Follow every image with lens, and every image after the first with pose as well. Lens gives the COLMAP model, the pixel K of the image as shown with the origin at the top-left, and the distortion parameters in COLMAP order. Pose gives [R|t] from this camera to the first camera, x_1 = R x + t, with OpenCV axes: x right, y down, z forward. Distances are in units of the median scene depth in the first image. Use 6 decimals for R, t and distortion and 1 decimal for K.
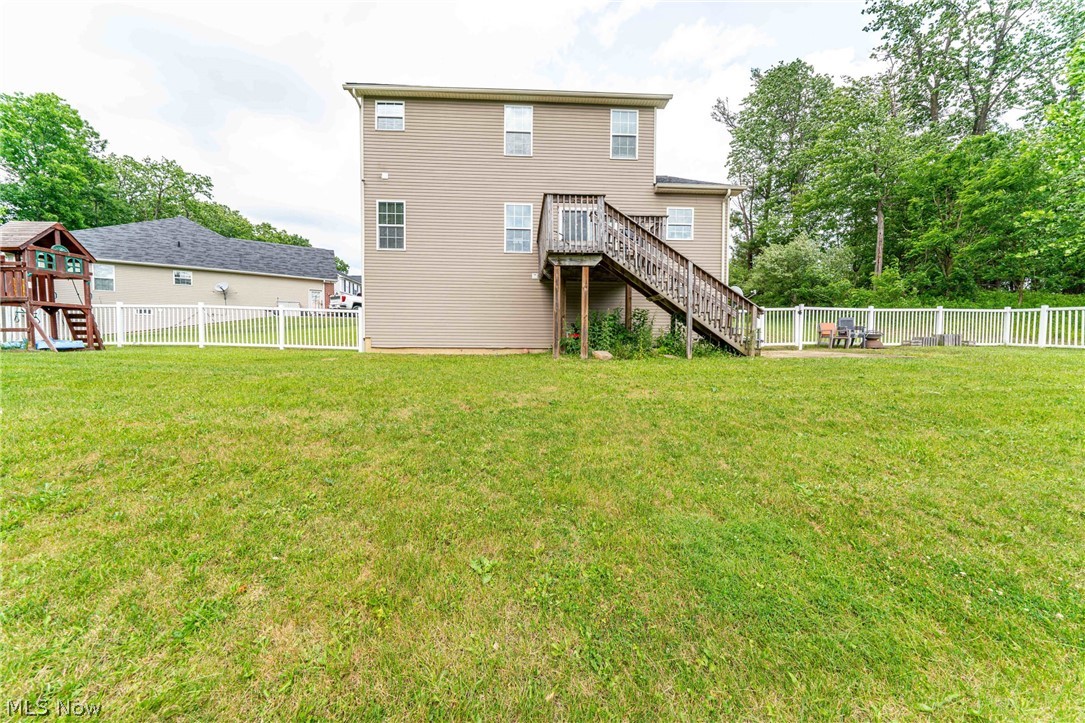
lens RADIAL K [[364.7, 0, 545.1], [0, 364.7, 363.0], [0, 0, 1]] dist [-0.006998, -0.000204]
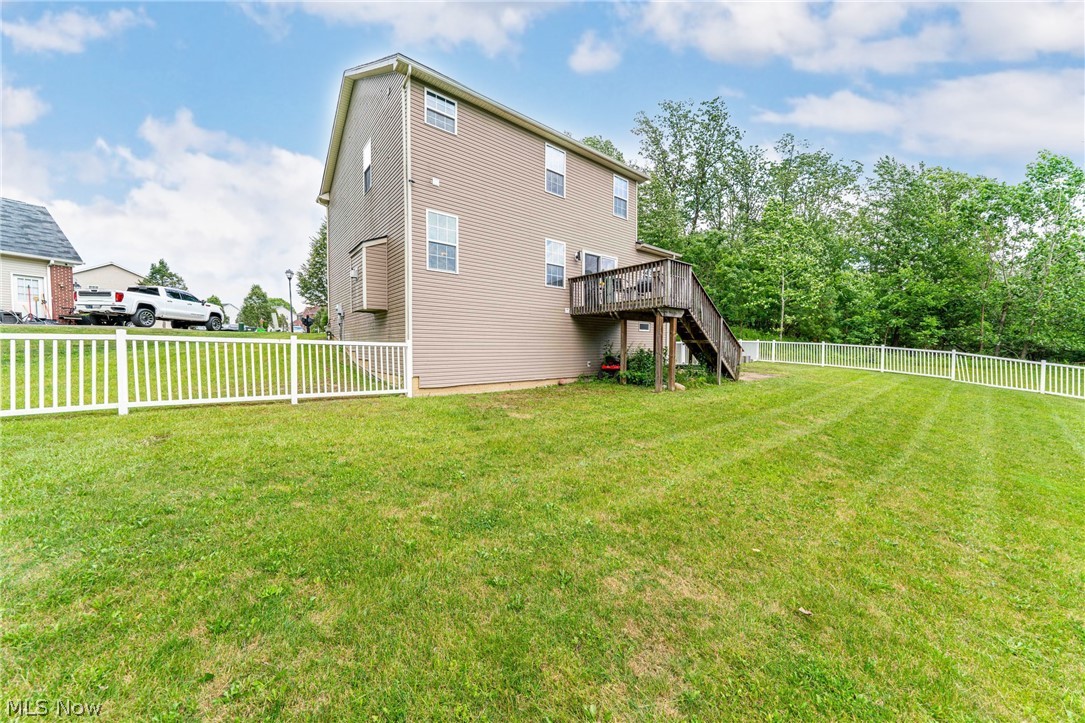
lens RADIAL K [[364.7, 0, 547.3], [0, 364.7, 363.7], [0, 0, 1]] dist [-0.006998, -0.000204]
pose [[0.802218, -0.032643, 0.596138, -0.736997], [0.034170, 0.999378, 0.008741, -0.096533], [-0.596052, 0.013358, 0.802835, 0.183024]]
